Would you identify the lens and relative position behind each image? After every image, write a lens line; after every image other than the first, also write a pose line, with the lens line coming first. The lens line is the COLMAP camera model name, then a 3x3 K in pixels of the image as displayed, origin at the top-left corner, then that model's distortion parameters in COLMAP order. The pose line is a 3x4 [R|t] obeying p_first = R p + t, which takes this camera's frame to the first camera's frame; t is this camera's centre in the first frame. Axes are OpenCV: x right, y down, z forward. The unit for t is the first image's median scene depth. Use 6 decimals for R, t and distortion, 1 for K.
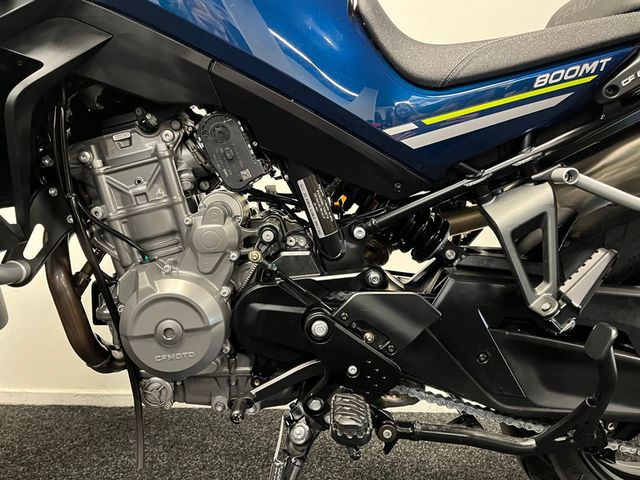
lens RADIAL K [[510.4, 0, 320.0], [0, 510.4, 240.0], [0, 0, 1]] dist [0.001324, -0.002043]
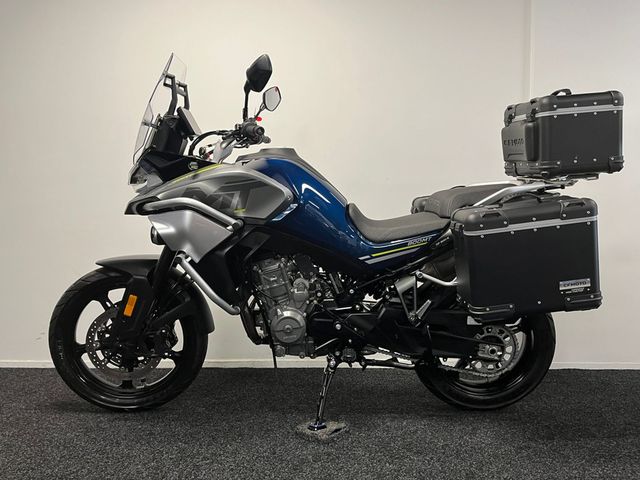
lens RADIAL K [[508.9, 0, 320.0], [0, 508.9, 240.0], [0, 0, 1]] dist [0.037730, -0.002354]
pose [[0.999563, -0.023652, -0.017709, -0.040891], [0.023934, 0.999588, 0.015874, -0.360219], [0.017326, -0.016291, 0.999717, -1.846565]]
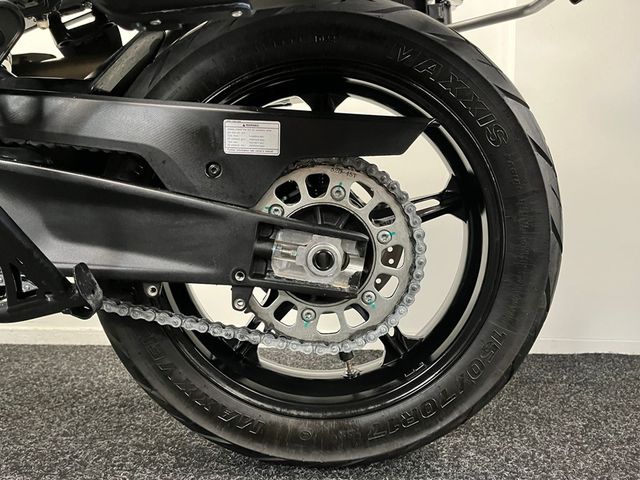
lens RADIAL K [[508.9, 0, 320.0], [0, 508.9, 240.0], [0, 0, 1]] dist [0.037730, -0.002354]
pose [[0.998869, -0.016743, -0.044496, 0.899531], [0.016866, 0.999855, 0.002375, 0.309531], [0.044450, -0.003123, 0.999007, 0.276866]]
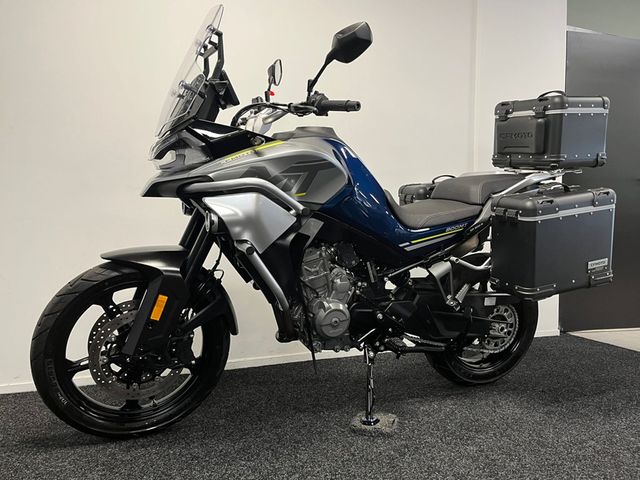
lens RADIAL K [[508.9, 0, 320.0], [0, 508.9, 240.0], [0, 0, 1]] dist [0.037730, -0.002354]
pose [[0.937171, -0.038546, 0.346735, -1.239429], [0.024561, 0.998701, 0.044639, -0.371541], [-0.348005, -0.033318, 0.936900, -1.470997]]
